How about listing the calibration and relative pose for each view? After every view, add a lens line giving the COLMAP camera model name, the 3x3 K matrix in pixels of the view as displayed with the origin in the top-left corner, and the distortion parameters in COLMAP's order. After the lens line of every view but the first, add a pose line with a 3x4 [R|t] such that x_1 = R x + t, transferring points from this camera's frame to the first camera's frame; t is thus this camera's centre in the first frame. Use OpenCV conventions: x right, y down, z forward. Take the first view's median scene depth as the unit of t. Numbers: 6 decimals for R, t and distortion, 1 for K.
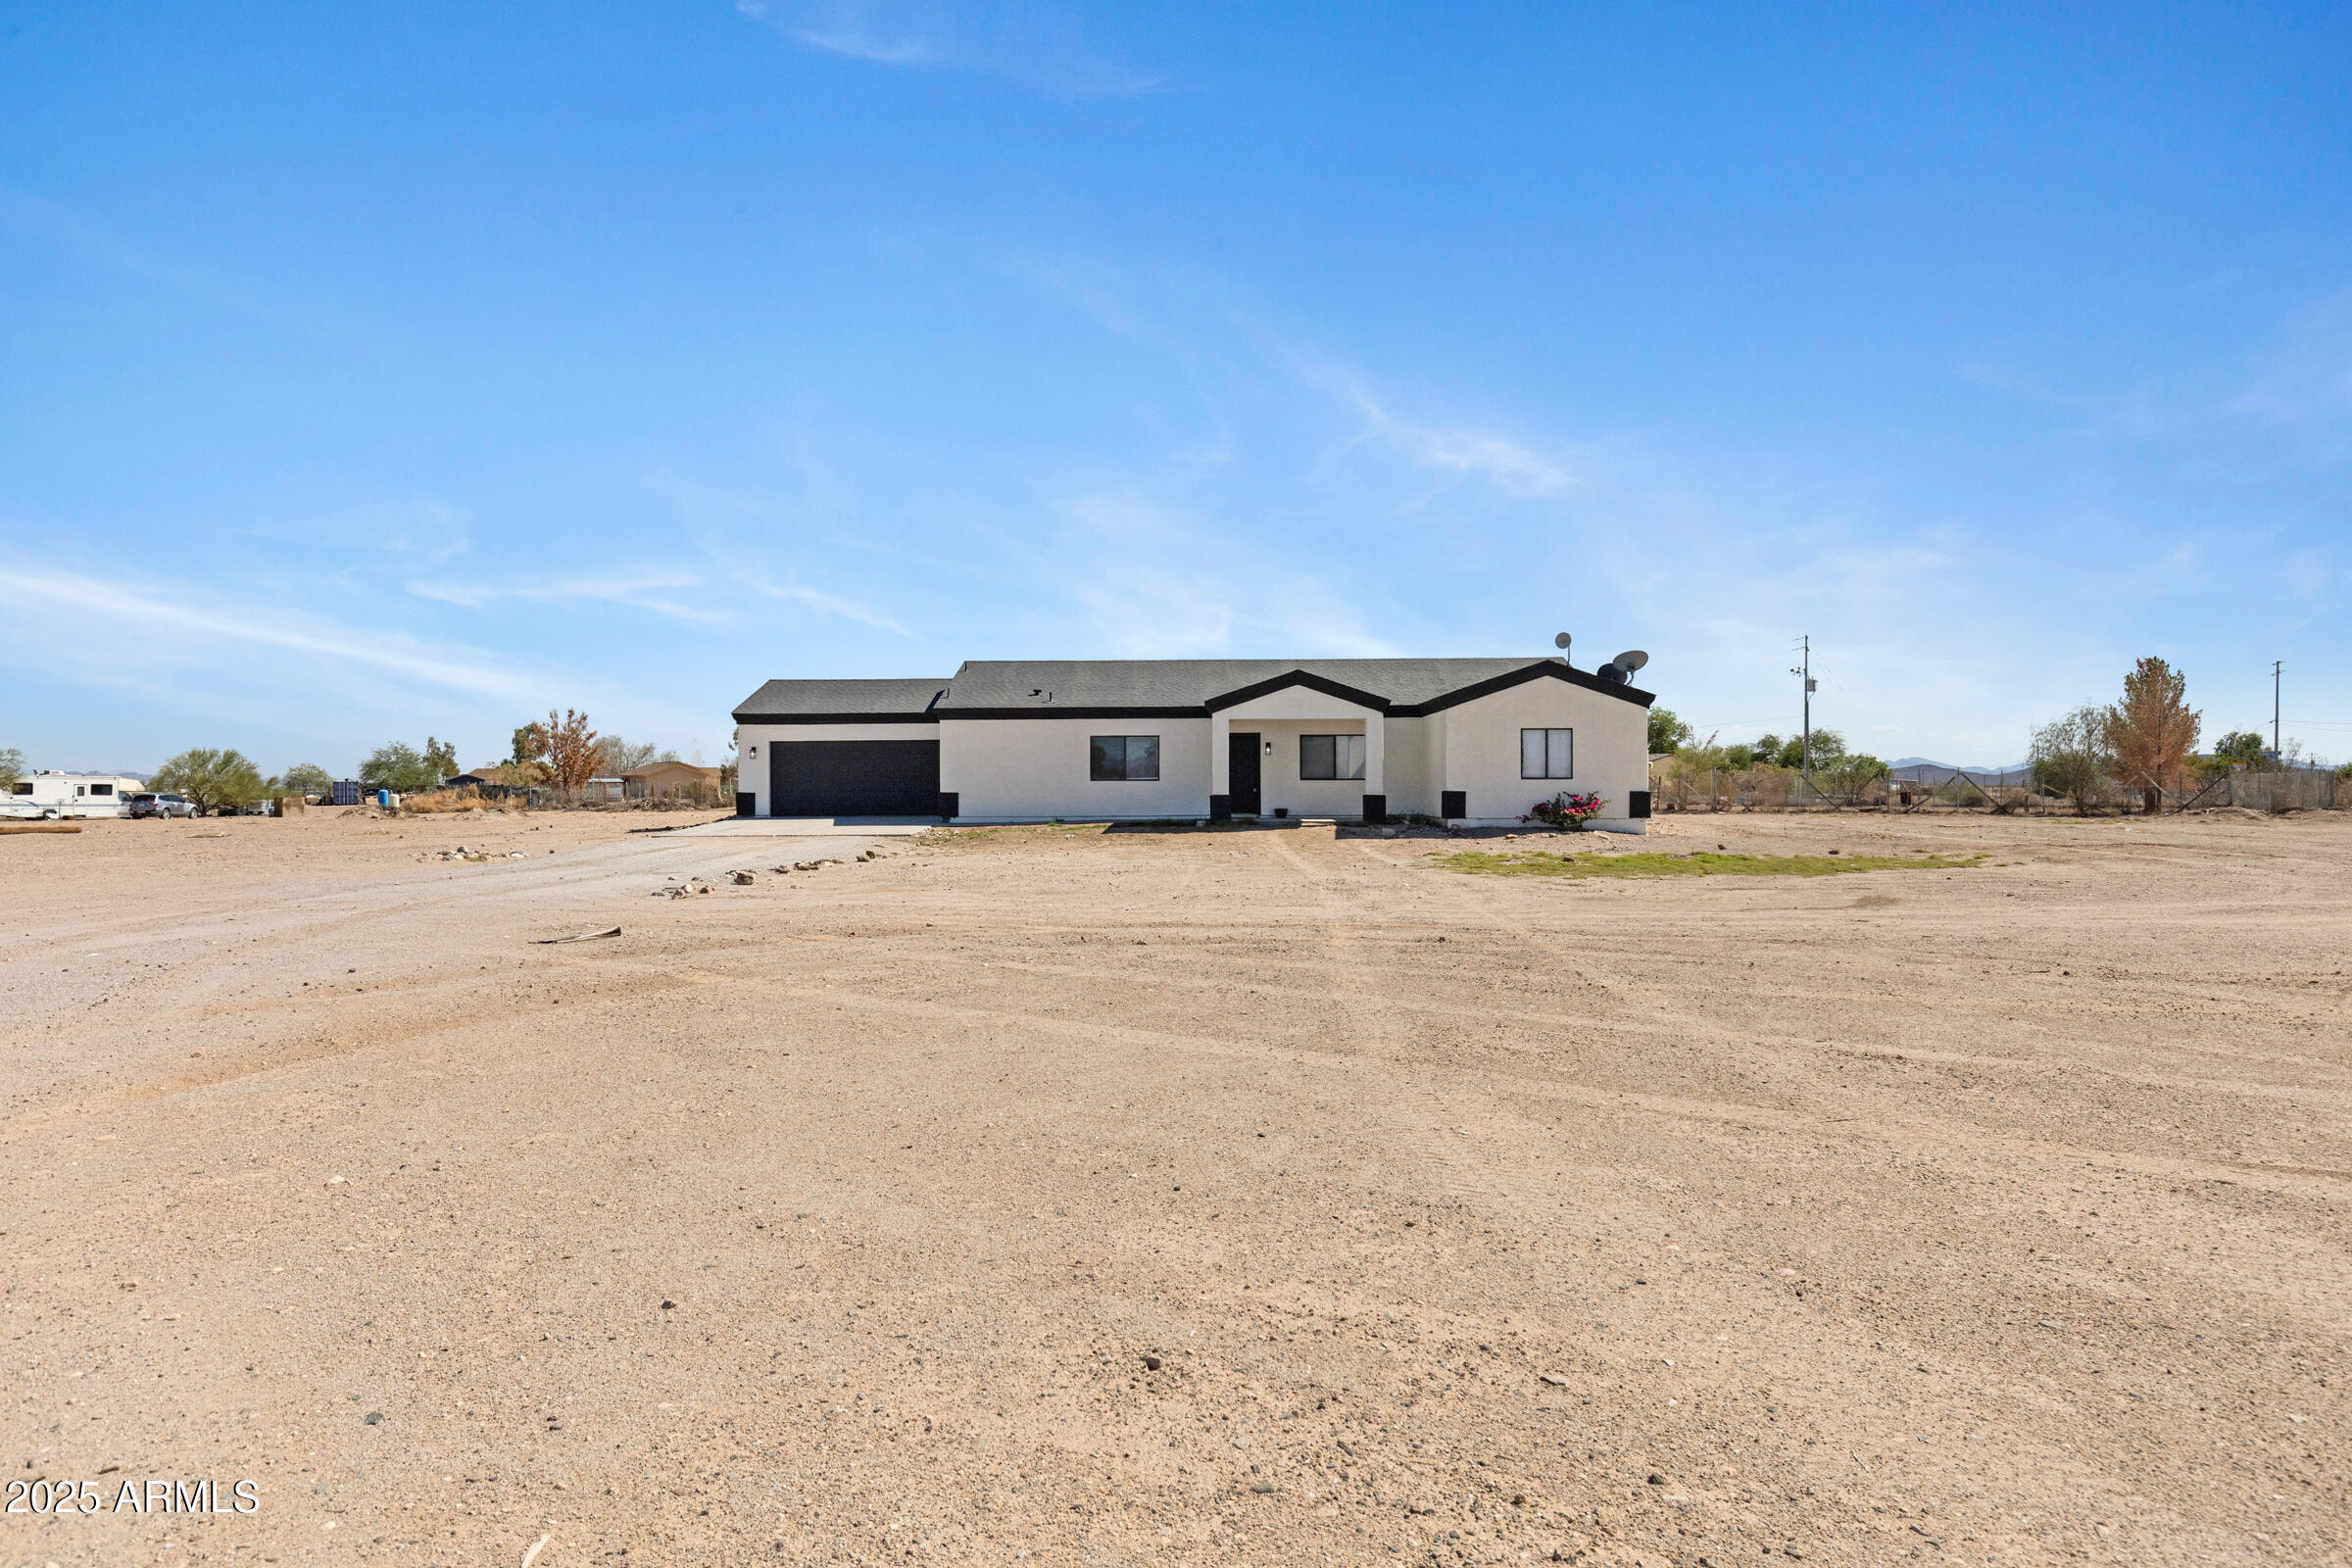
lens RADIAL K [[1459.7, 0, 1174.7], [0, 1459.7, 783.2], [0, 0, 1]] dist [0.011233, -0.000119]
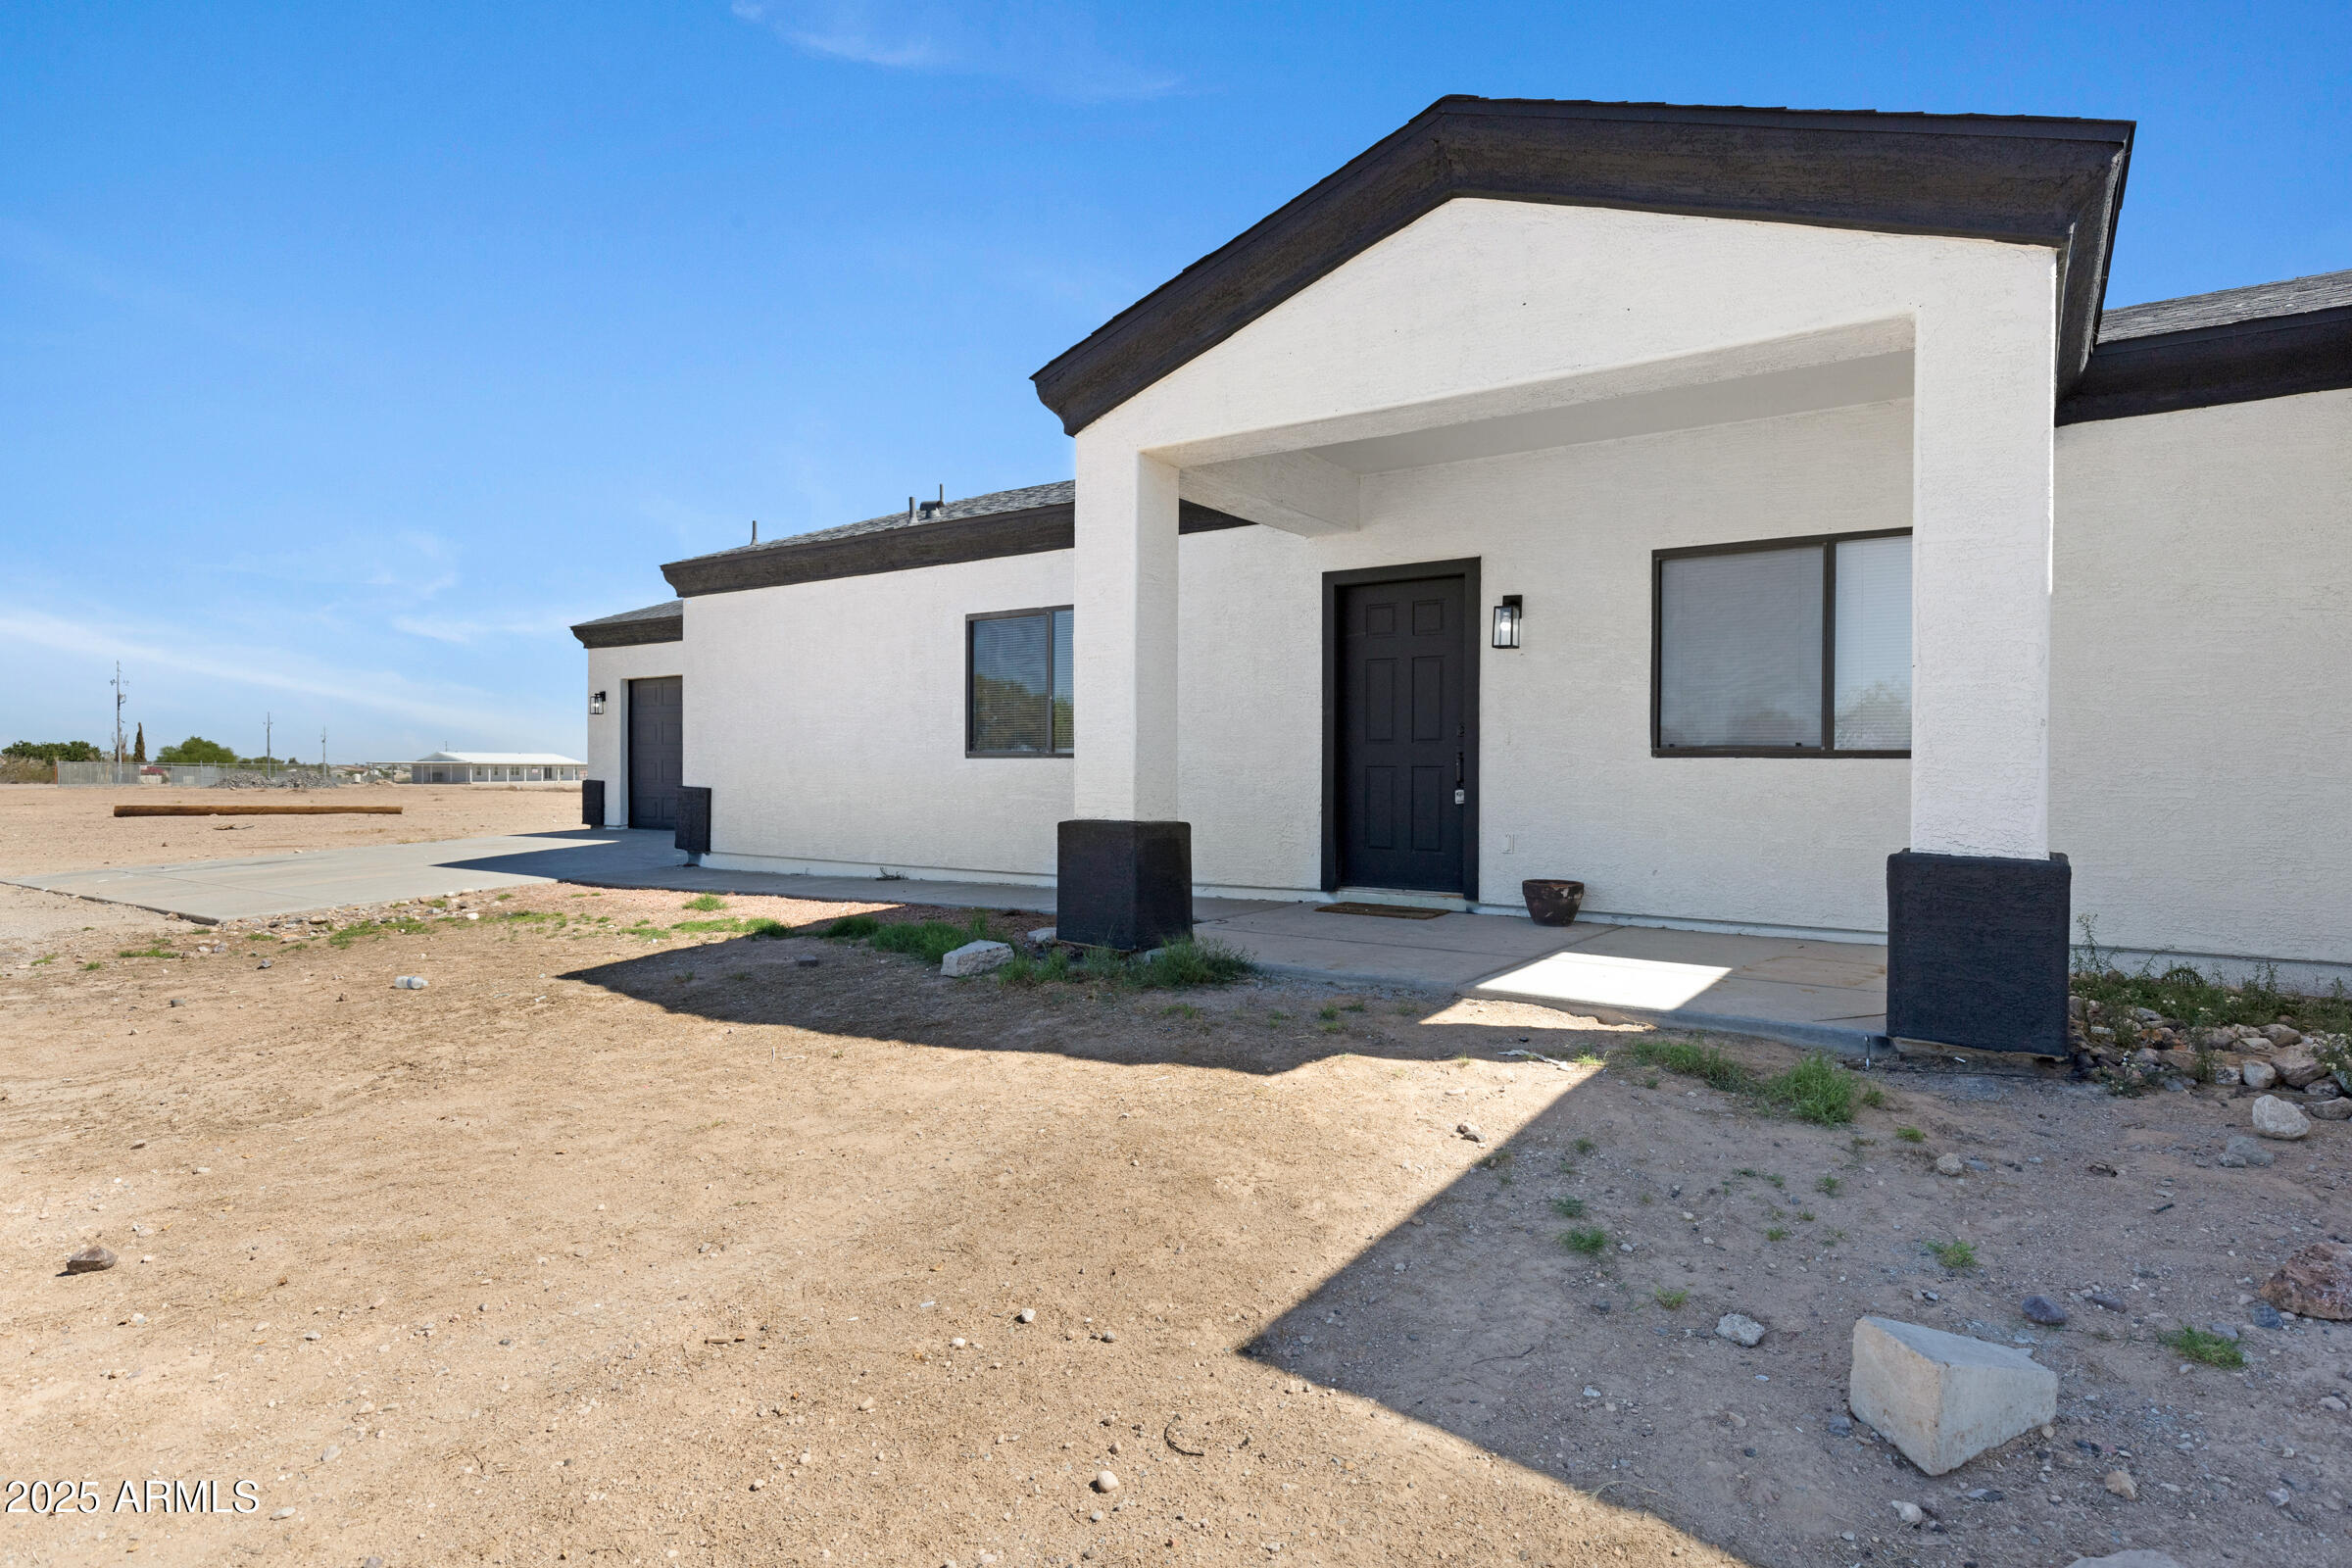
lens RADIAL K [[1256.4, 0, 1175.5], [0, 1256.4, 785.7], [0, 0, 1]] dist [0.006451, -0.000096]
pose [[0.831551, 0.015041, -0.555245, 0.131515], [-0.008841, 0.999865, 0.013844, 0.000193], [0.555379, -0.006604, 0.831571, 0.801855]]
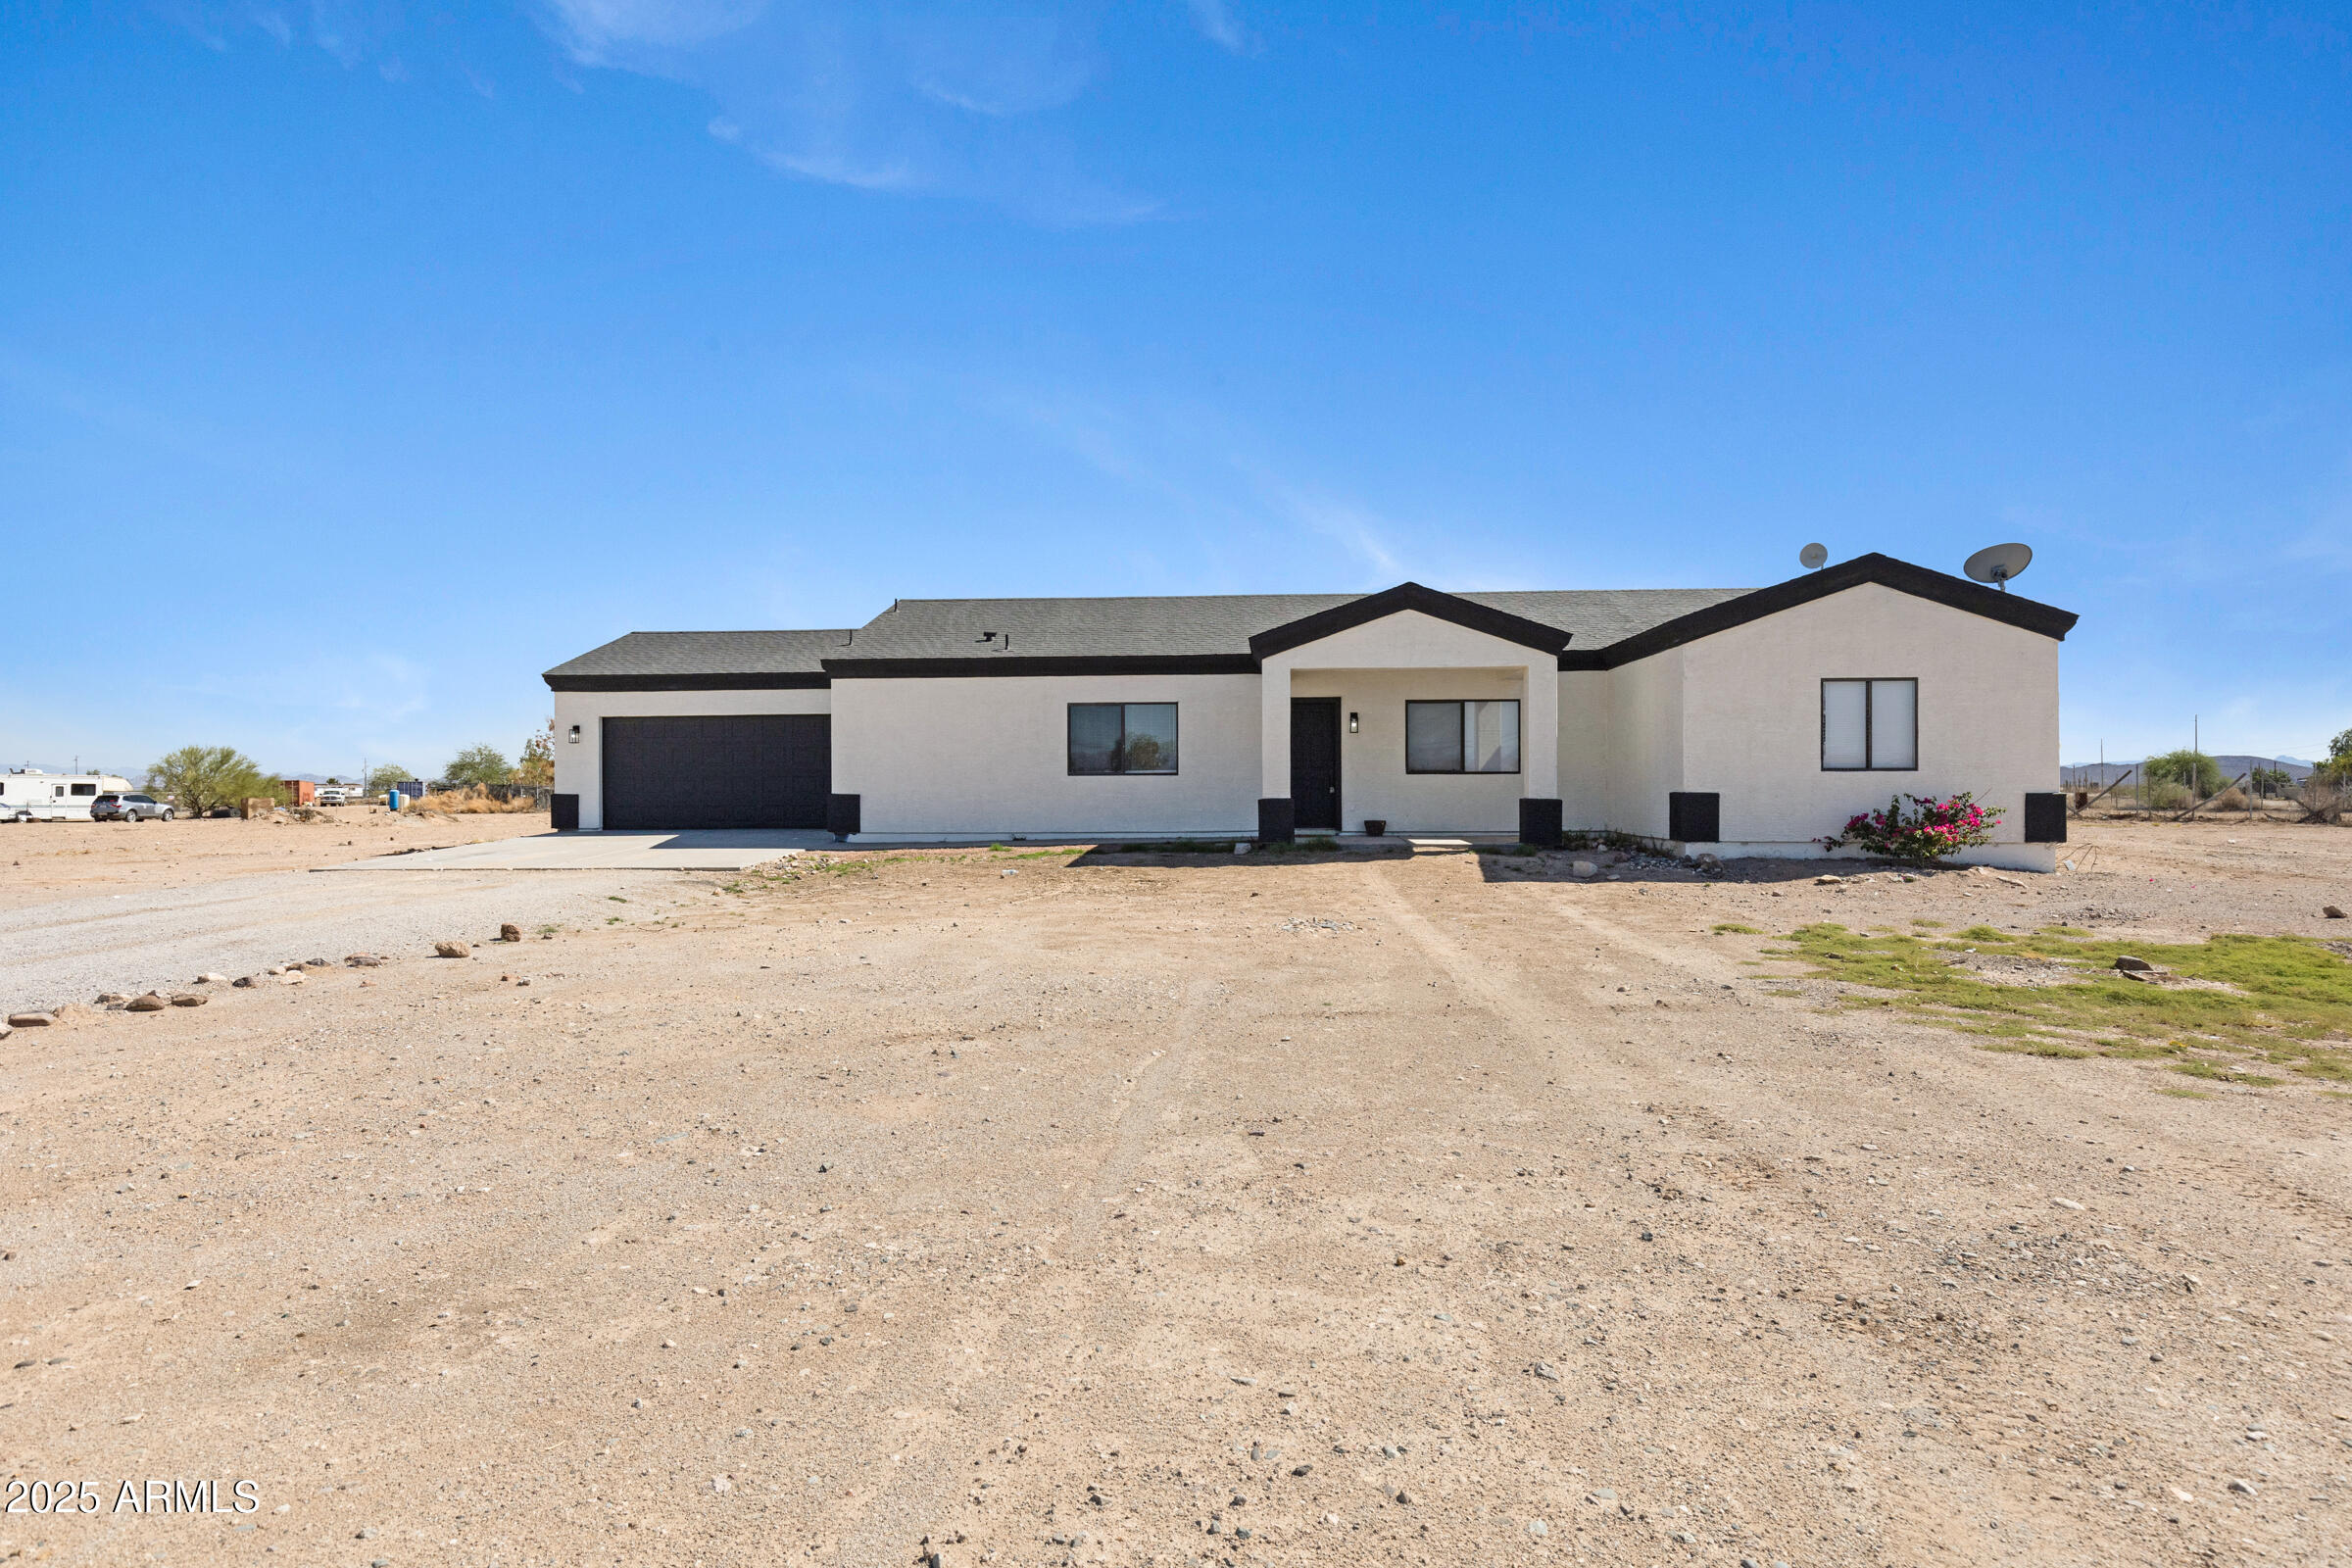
lens RADIAL K [[1340.1, 0, 1177.9], [0, 1340.1, 770.8], [0, 0, 1]] dist [0.013815, -0.001077]
pose [[0.998751, -0.000658, -0.049952, 0.017983], [0.000184, 0.999955, -0.009508, 0.001746], [0.049956, 0.009487, 0.998706, 0.431159]]
